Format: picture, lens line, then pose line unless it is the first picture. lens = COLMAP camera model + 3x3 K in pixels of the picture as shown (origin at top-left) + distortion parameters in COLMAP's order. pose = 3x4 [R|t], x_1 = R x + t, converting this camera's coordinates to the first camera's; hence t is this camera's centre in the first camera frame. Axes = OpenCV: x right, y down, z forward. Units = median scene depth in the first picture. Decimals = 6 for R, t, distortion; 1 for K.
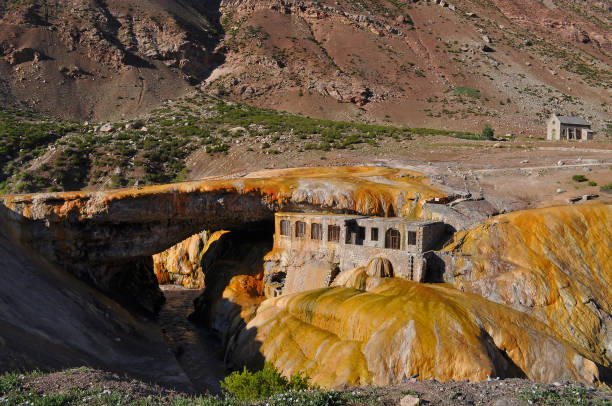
lens RADIAL K [[486.5, 0, 303.9], [0, 486.5, 202.3], [0, 0, 1]] dist [-0.080764, 0.007298]
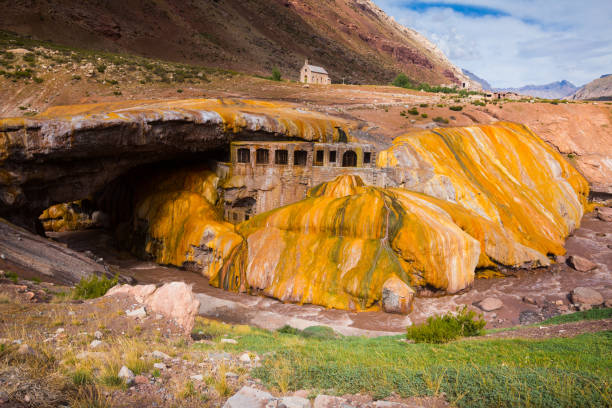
lens RADIAL K [[407.2, 0, 305.9], [0, 407.2, 204.4], [0, 0, 1]] dist [-0.040989, 0.073884]
pose [[0.804772, -0.116250, 0.582089, -0.249019], [0.018099, 0.984985, 0.171691, 0.004187], [-0.593308, -0.127637, 0.794792, 0.109828]]
